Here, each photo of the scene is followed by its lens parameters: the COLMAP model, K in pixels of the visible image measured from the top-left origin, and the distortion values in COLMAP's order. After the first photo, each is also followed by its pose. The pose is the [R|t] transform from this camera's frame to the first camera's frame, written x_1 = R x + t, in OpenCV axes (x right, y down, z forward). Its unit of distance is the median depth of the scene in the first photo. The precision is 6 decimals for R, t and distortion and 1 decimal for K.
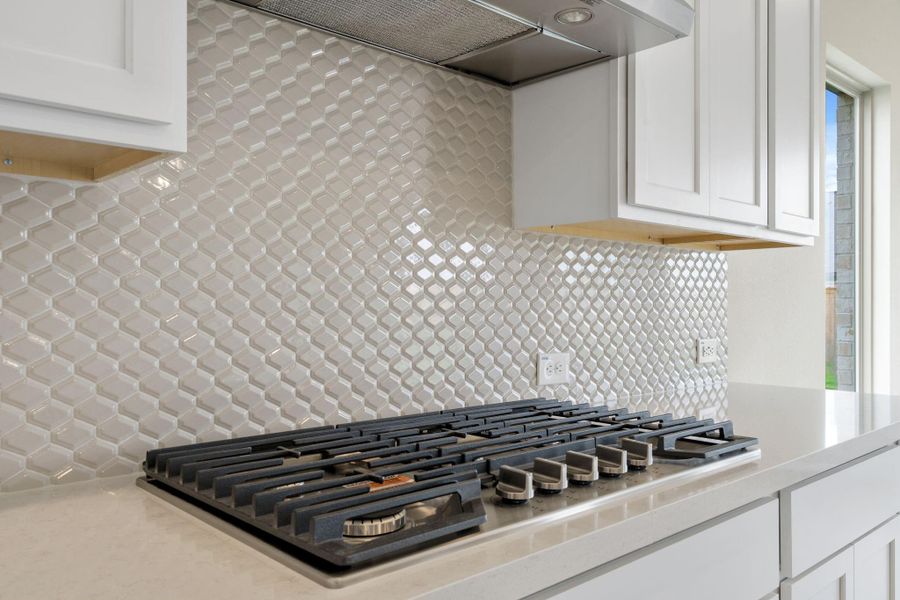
lens RADIAL K [[718.9, 0, 451.0], [0, 718.9, 300.9], [0, 0, 1]] dist [0.022831, -0.002579]
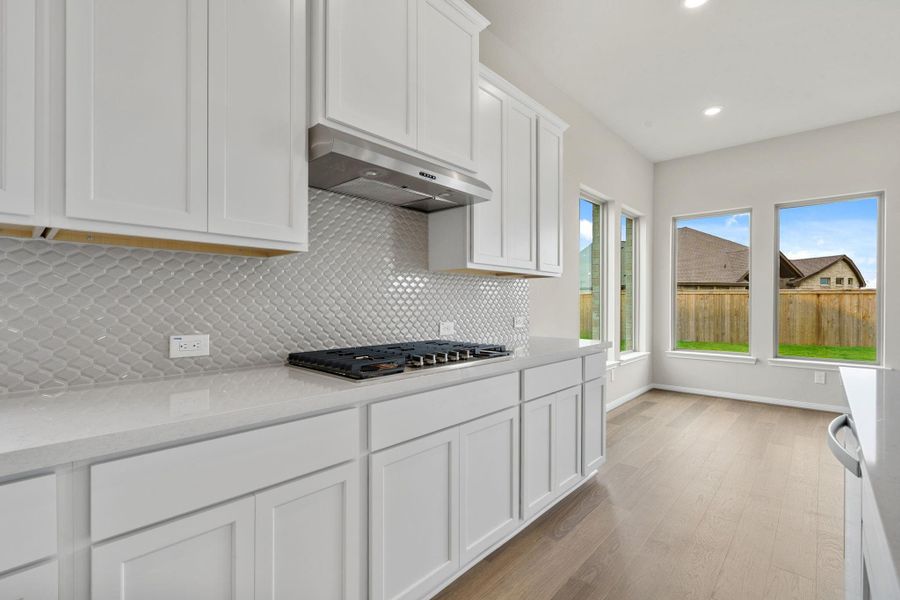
lens RADIAL K [[412.7, 0, 448.0], [0, 412.7, 303.1], [0, 0, 1]] dist [0.001103, -0.000284]
pose [[0.997310, -0.000799, 0.073295, 0.056398], [0.000361, 0.999982, 0.005987, 0.000976], [-0.073299, -0.005945, 0.997292, -0.456858]]
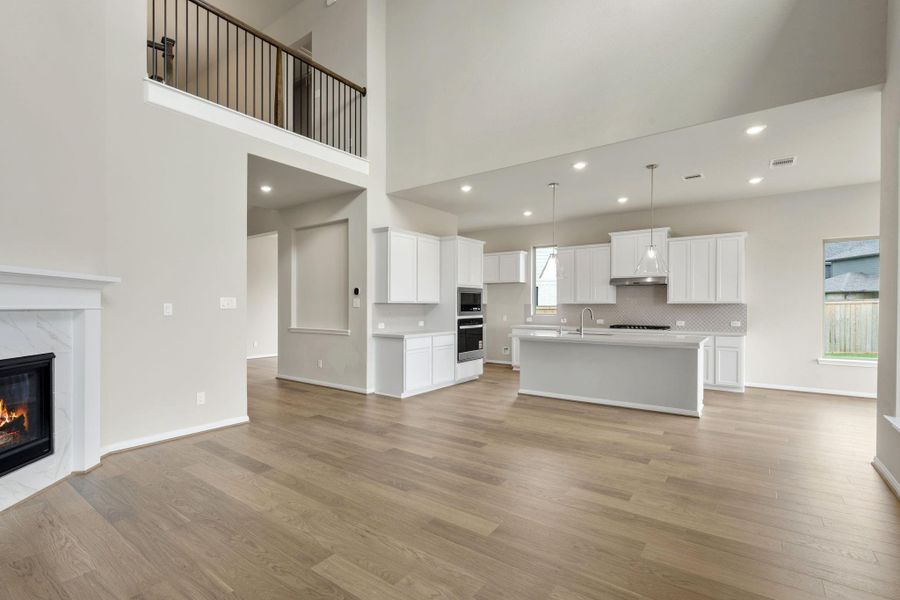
lens RADIAL K [[412.7, 0, 452.5], [0, 412.7, 307.8], [0, 0, 1]] dist [0.001103, -0.000284]
pose [[0.166588, 0.000486, -0.986027, 4.436028], [0.002601, 0.999996, 0.000932, -0.075571], [0.986023, -0.002720, 0.166586, -2.176163]]
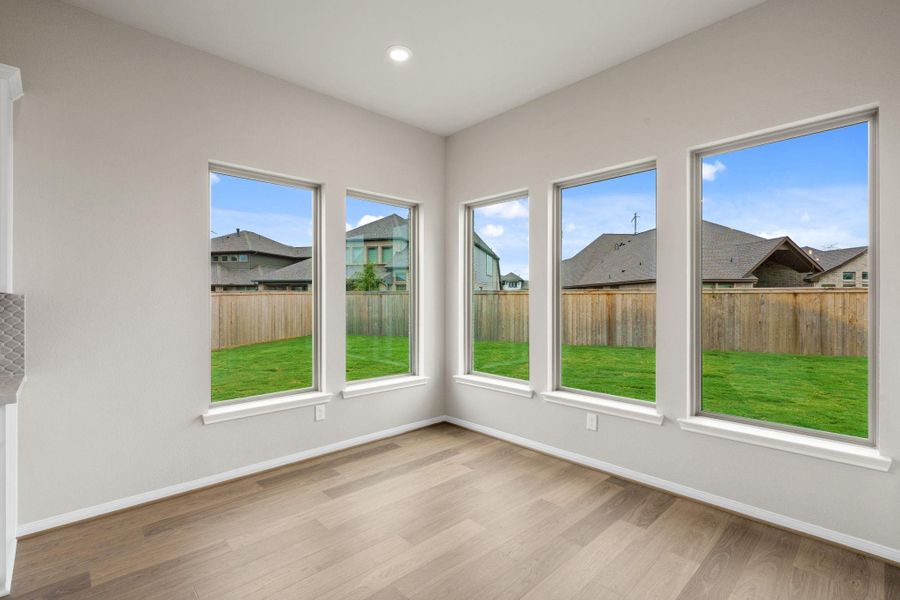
lens RADIAL K [[412.7, 0, 451.5], [0, 412.7, 298.9], [0, 0, 1]] dist [0.001103, -0.000284]
pose [[0.999936, -0.005723, -0.009776, 2.197789], [0.005762, 0.999975, 0.003984, -0.089769], [0.009753, -0.004040, 0.999944, 0.156552]]
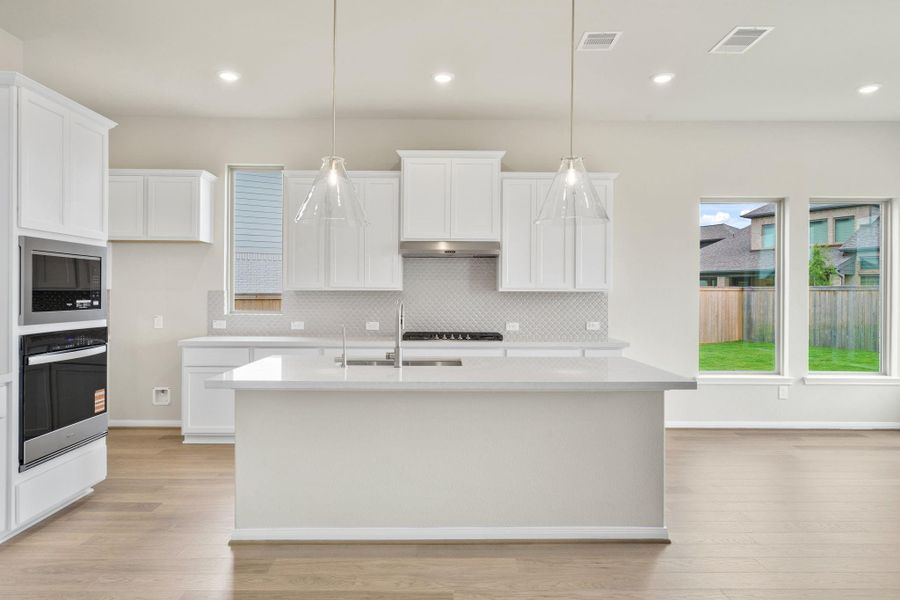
lens RADIAL K [[574.7, 0, 448.2], [0, 574.7, 296.0], [0, 0, 1]] dist [0.007827, -0.002379]
pose [[0.722540, 0.001088, -0.691328, 2.464508], [-0.000277, 0.999999, 0.001285, -0.090290], [0.691329, -0.000737, 0.722540, -1.790083]]
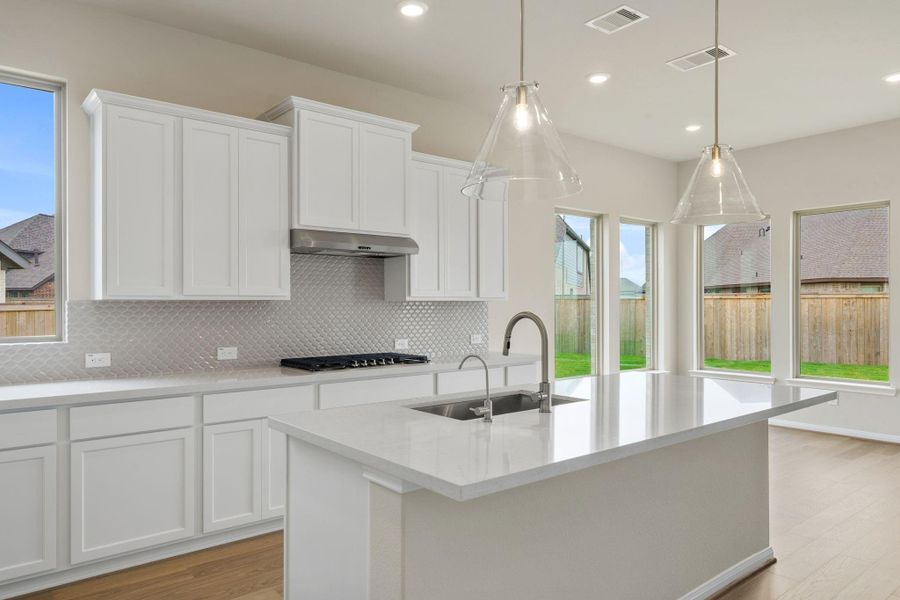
lens RADIAL K [[615.9, 0, 445.0], [0, 615.9, 302.5], [0, 0, 1]] dist [0.009164, 0.007689]
pose [[0.997111, -0.006303, -0.075694, 0.649979], [0.006296, 0.999980, -0.000331, -0.103349], [0.075695, -0.000147, 0.997131, -2.004597]]
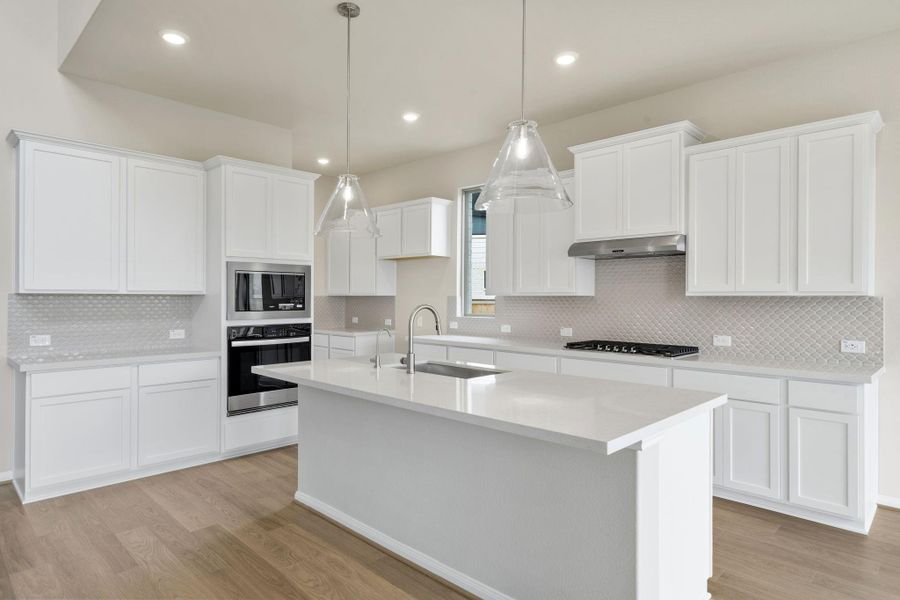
lens RADIAL K [[517.6, 0, 446.9], [0, 517.6, 295.7], [0, 0, 1]] dist [0.007877, -0.001419]
pose [[0.019661, -0.008626, -0.999769, 2.785105], [-0.001318, 0.999962, -0.008654, -0.092162], [0.999806, 0.001488, 0.019648, -0.239104]]
